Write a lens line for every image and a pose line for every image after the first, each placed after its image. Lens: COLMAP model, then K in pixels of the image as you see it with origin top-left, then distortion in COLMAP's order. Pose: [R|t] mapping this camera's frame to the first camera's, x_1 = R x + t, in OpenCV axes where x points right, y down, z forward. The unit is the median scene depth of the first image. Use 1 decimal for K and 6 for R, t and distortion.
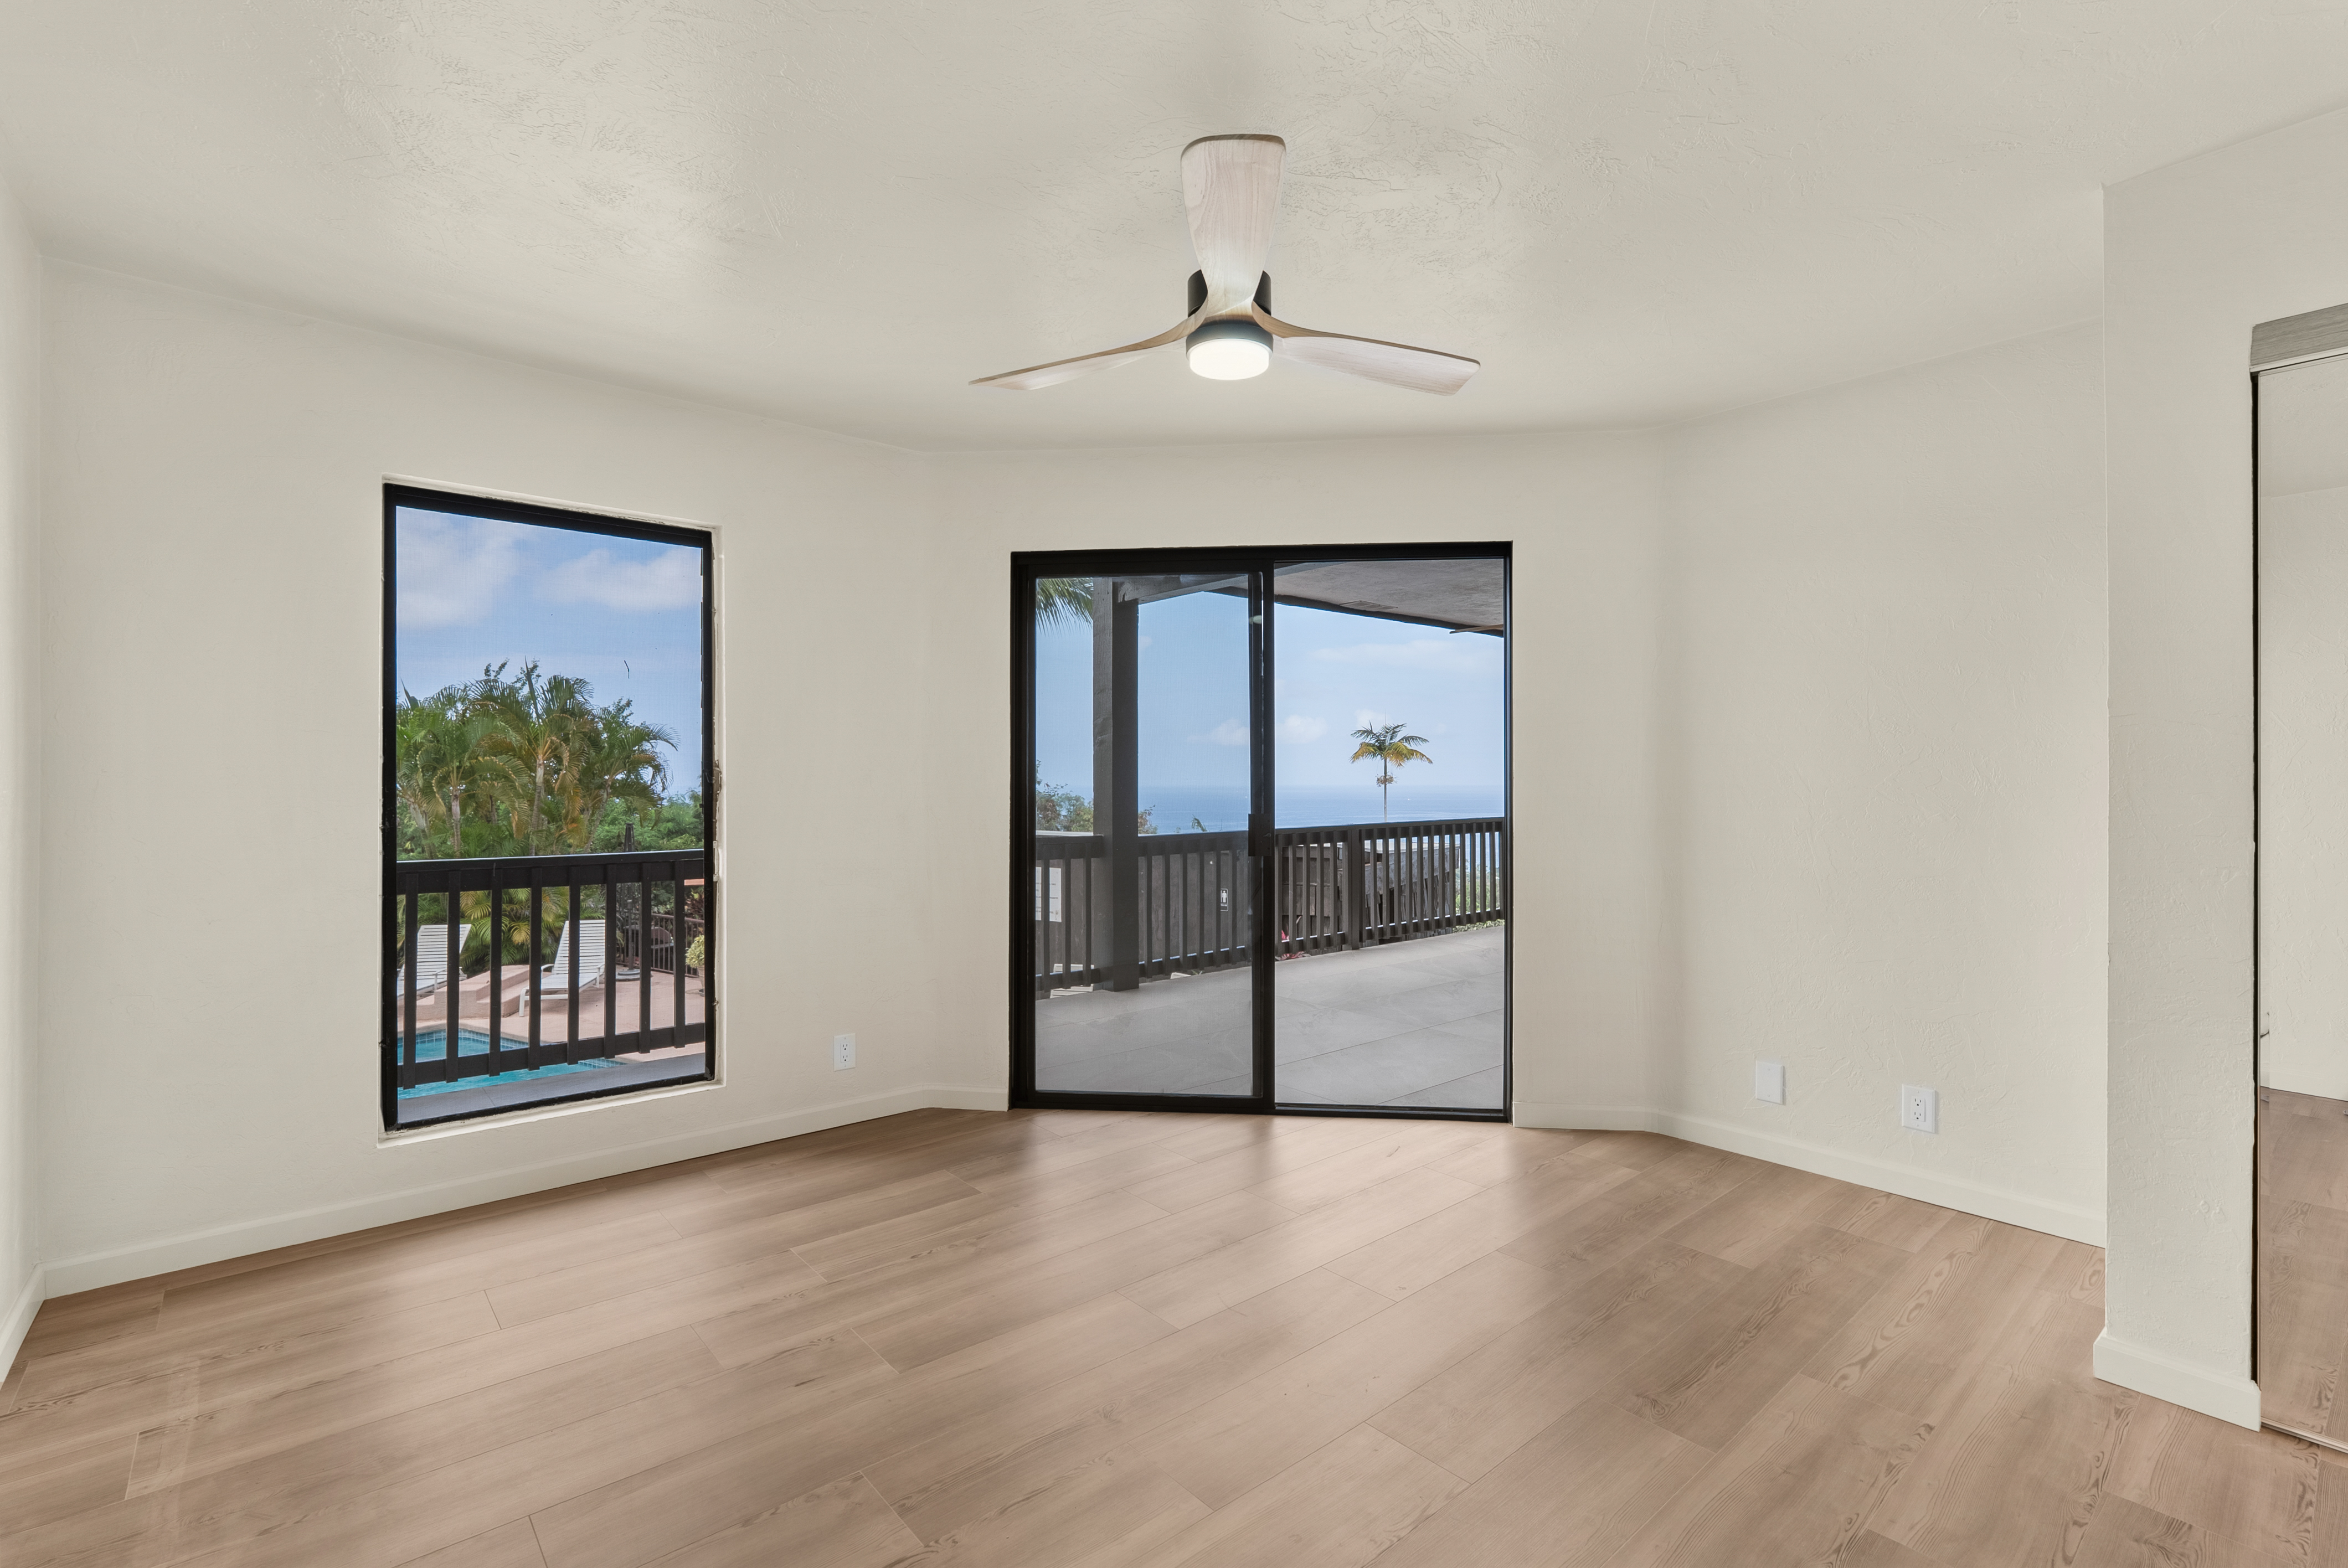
lens RADIAL K [[1062.7, 0, 1174.0], [0, 1062.7, 784.0], [0, 0, 1]] dist [0.000689, 0.000949]
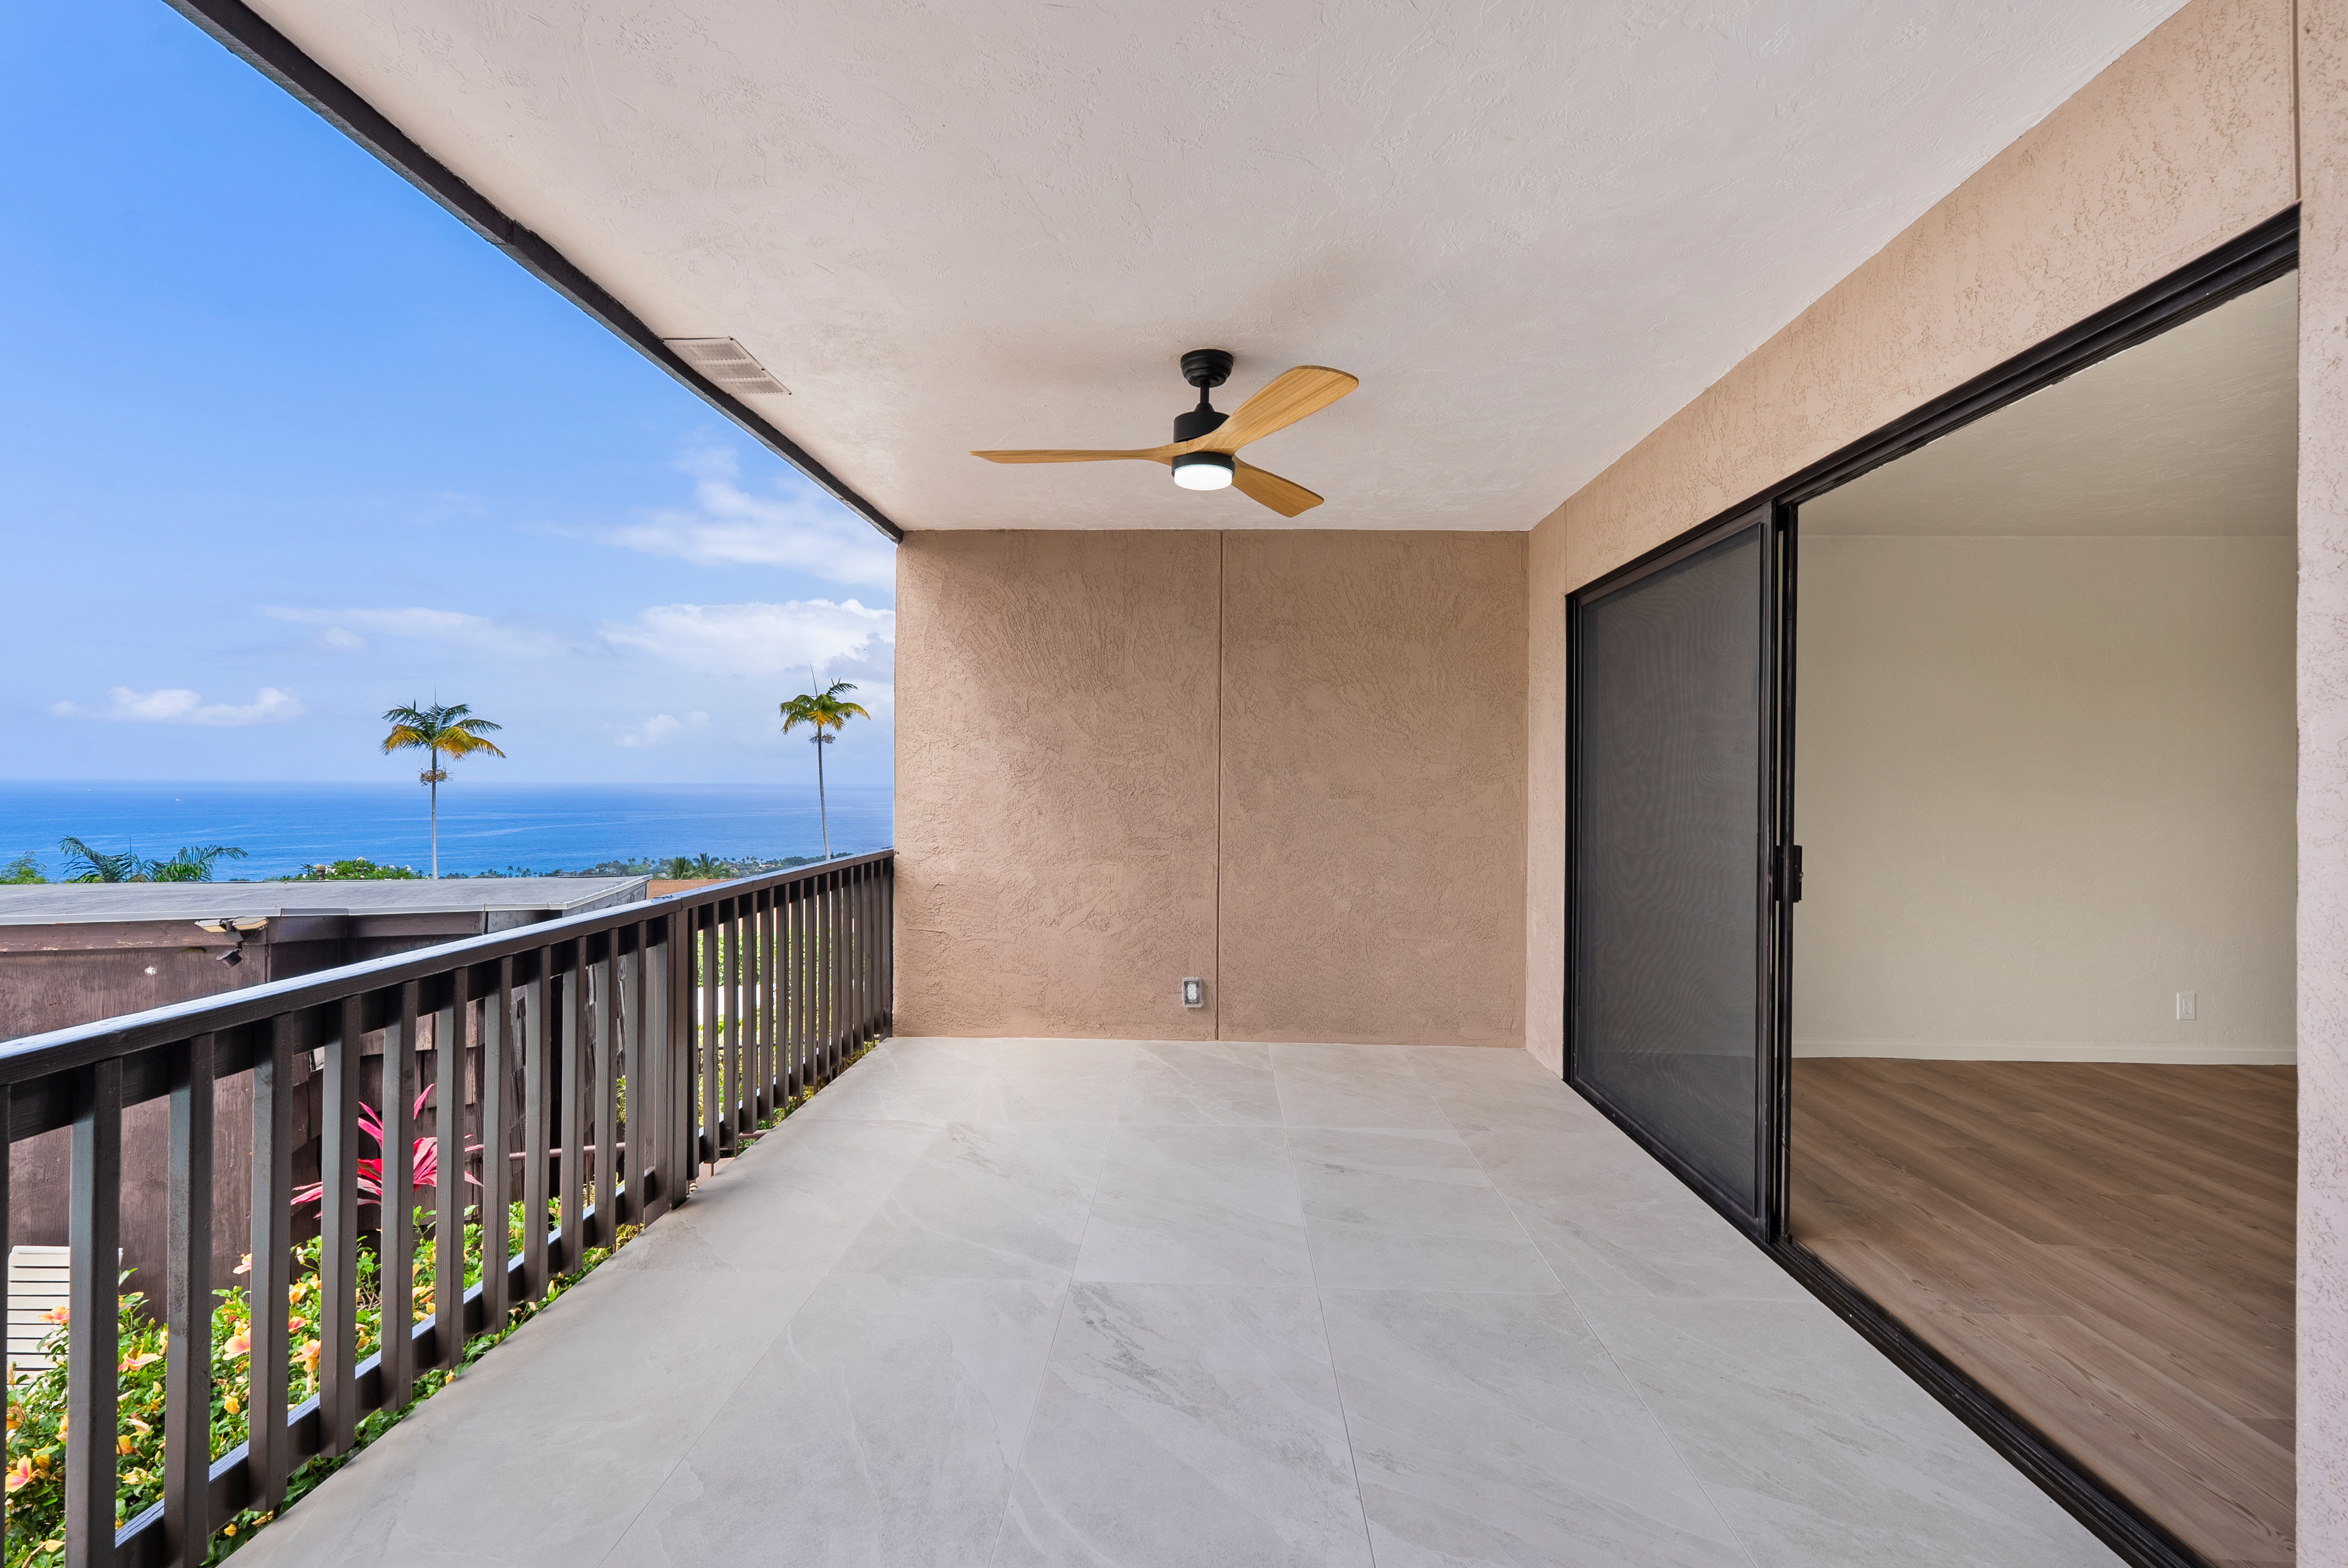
lens RADIAL K [[1060.5, 0, 1175.0], [0, 1060.5, 777.8], [0, 0, 1]] dist [-0.013856, 0.005225]
pose [[0.673568, 0.009433, 0.739065, -0.002836], [-0.006590, 0.999955, -0.006757, -0.006917], [-0.739096, -0.000319, 0.673600, 0.588765]]
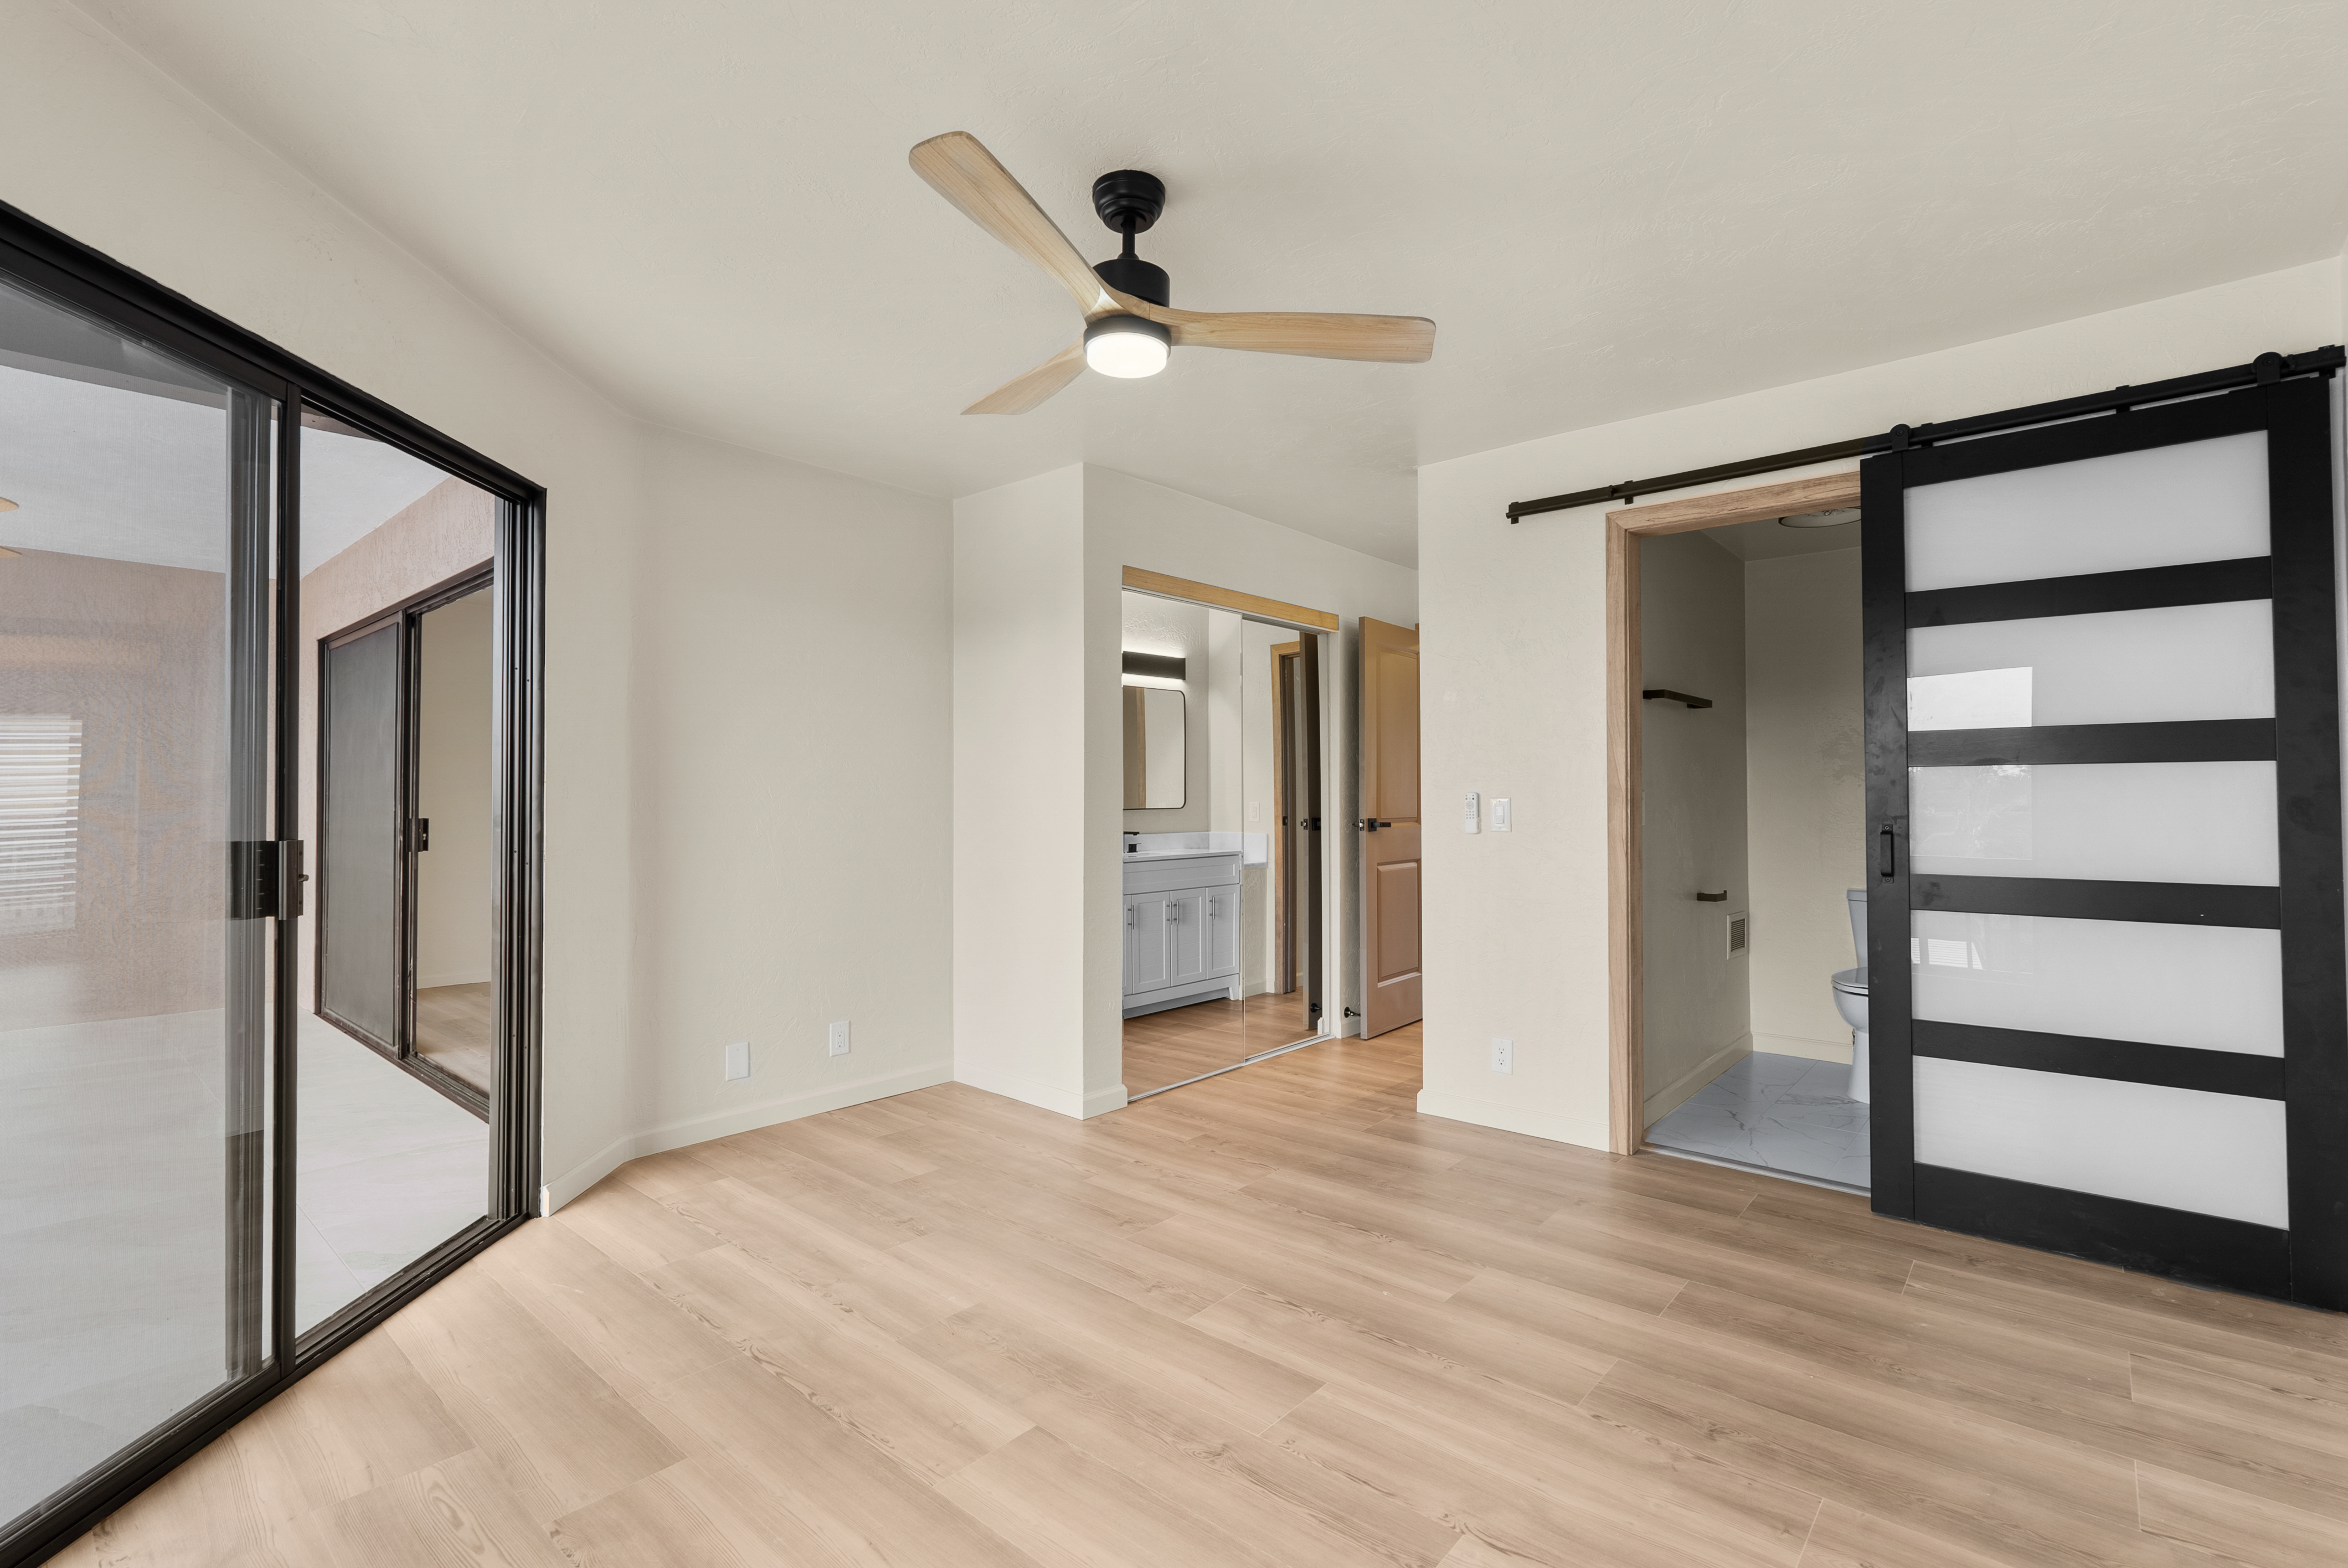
lens RADIAL K [[1063.2, 0, 1173.3], [0, 1063.2, 788.0], [0, 0, 1]] dist [-0.001768, -0.000162]
pose [[-0.147320, 0.010830, 0.989030, -0.272470], [0.006290, 0.999930, -0.010012, 0.004751], [-0.989069, 0.004746, -0.147378, 0.323299]]
